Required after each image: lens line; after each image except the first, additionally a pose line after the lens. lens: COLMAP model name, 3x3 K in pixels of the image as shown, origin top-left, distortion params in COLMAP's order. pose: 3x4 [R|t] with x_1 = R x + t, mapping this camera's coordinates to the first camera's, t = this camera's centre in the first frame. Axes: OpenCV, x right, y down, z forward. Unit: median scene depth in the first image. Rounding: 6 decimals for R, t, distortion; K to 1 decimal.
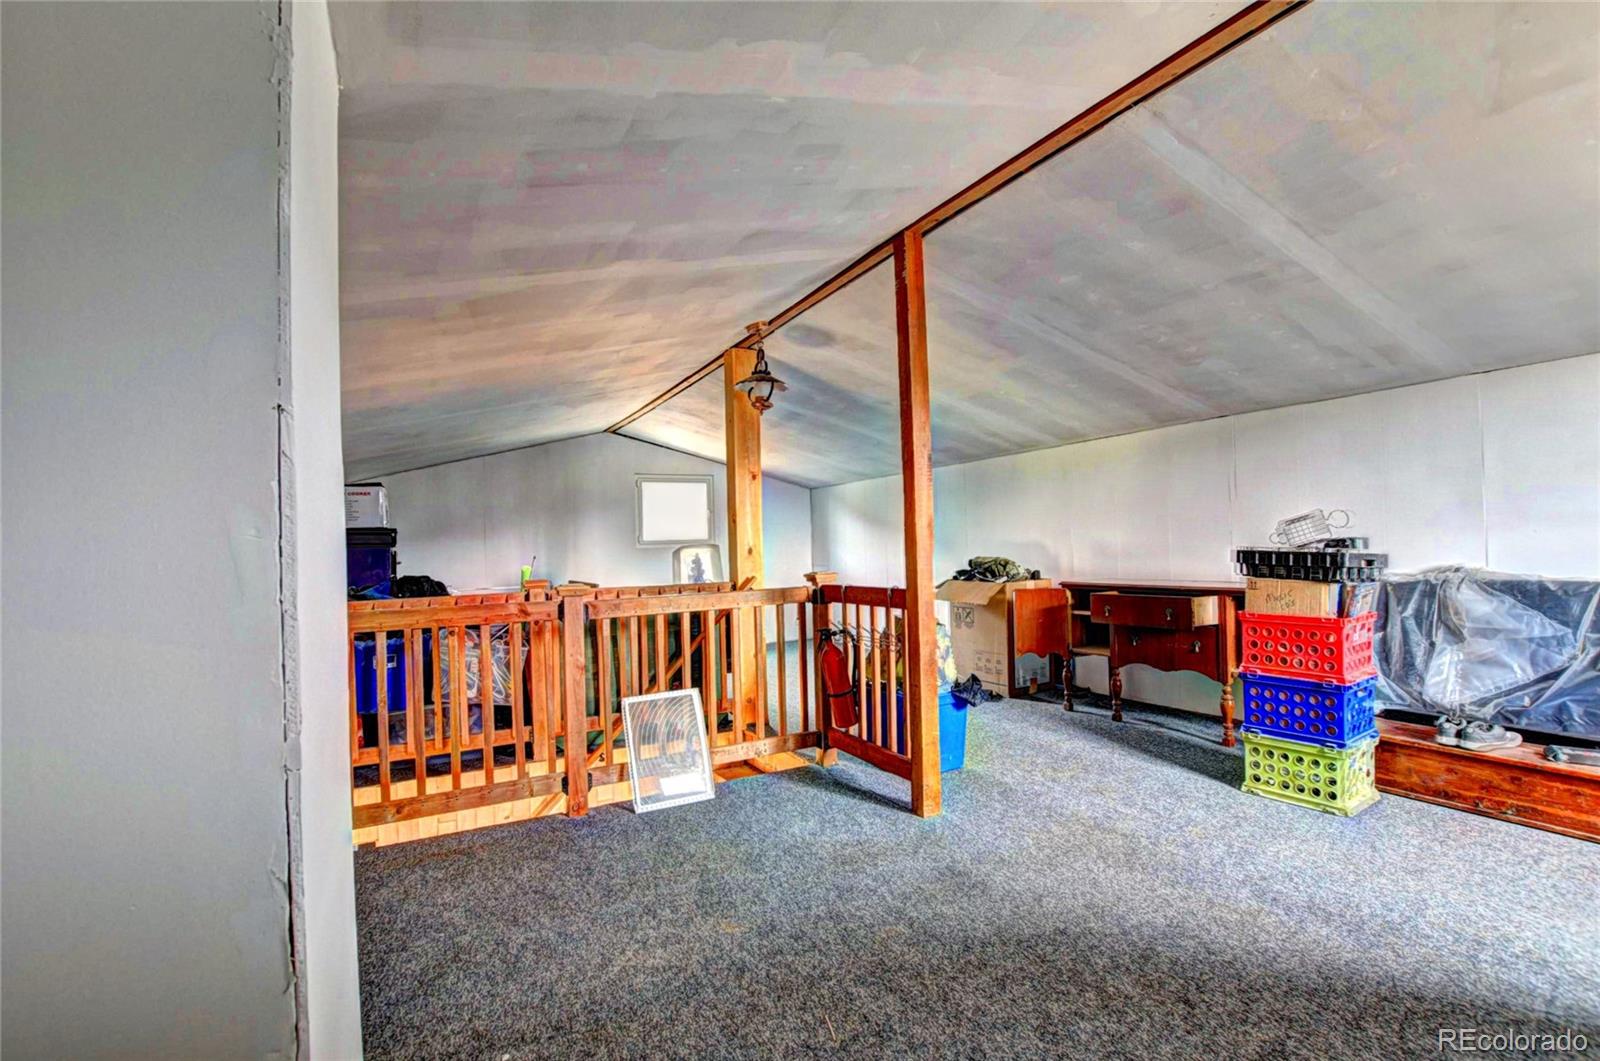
lens RADIAL K [[727.8, 0, 839.0], [0, 727.8, 537.0], [0, 0, 1]] dist [-0.027510, 0.000205]
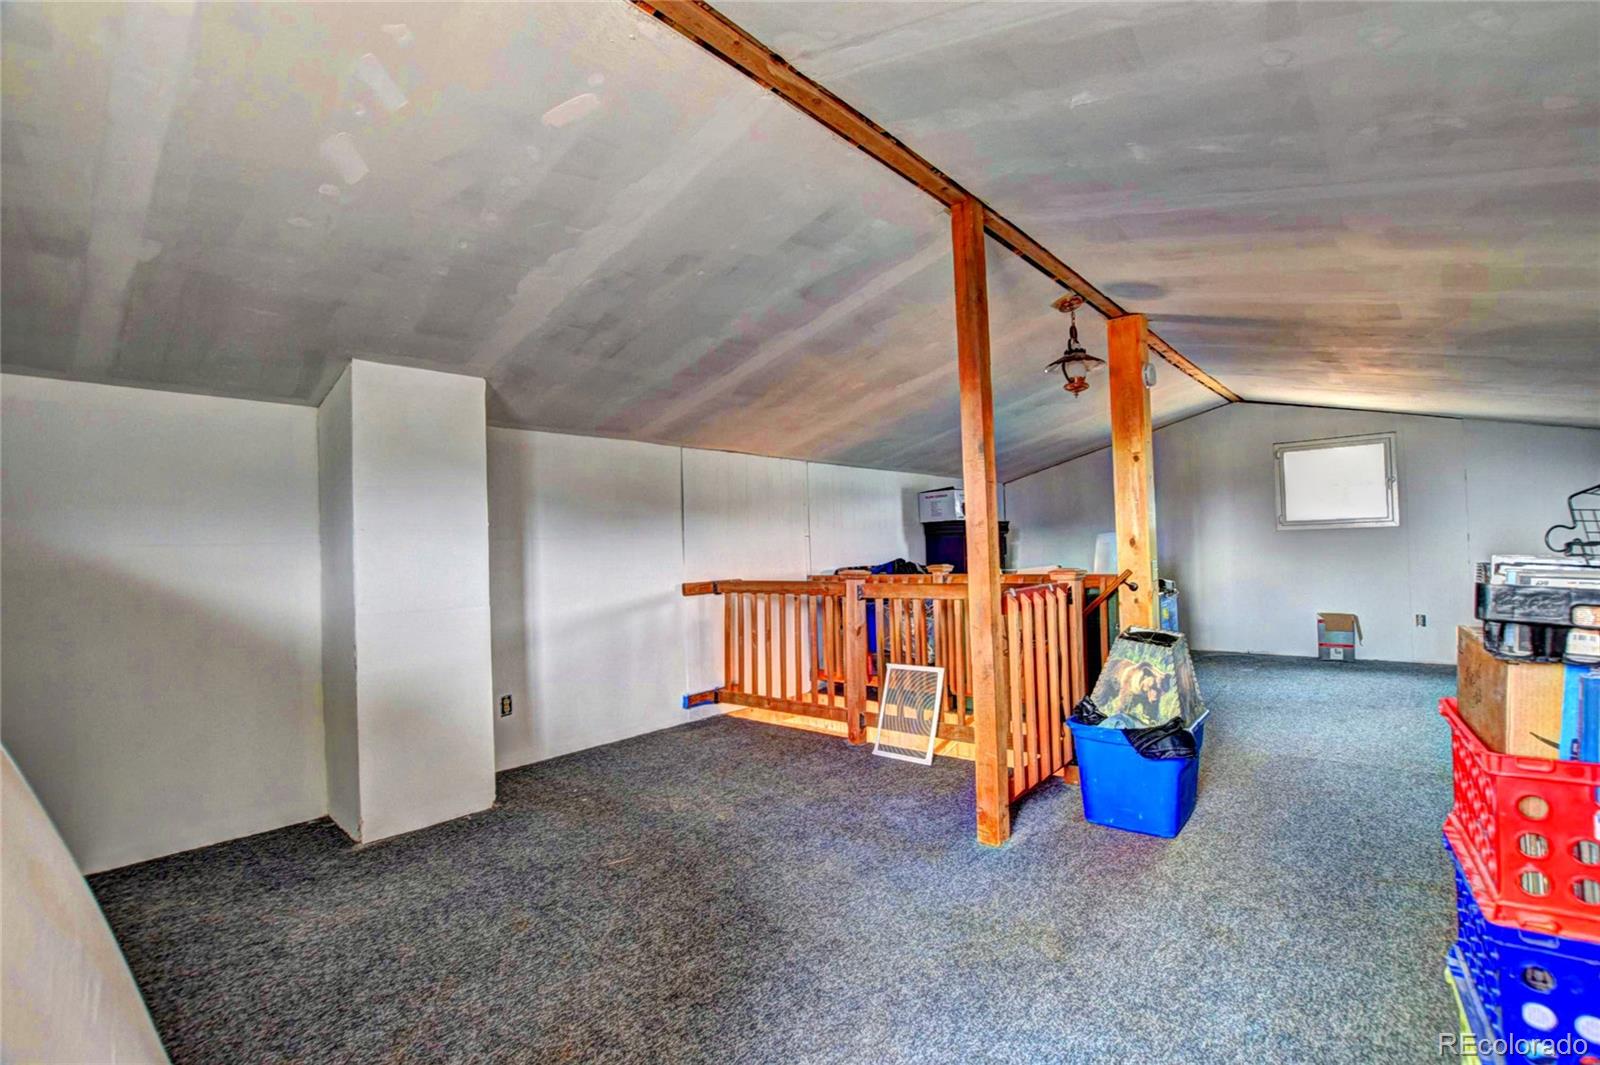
lens RADIAL K [[727.8, 0, 804.6], [0, 727.8, 535.2], [0, 0, 1]] dist [-0.027510, 0.000205]
pose [[0.325003, 0.000961, -0.945713, 0.906117], [0.031443, 0.999436, 0.011821, -0.017896], [0.945190, -0.033578, 0.324789, 0.505387]]
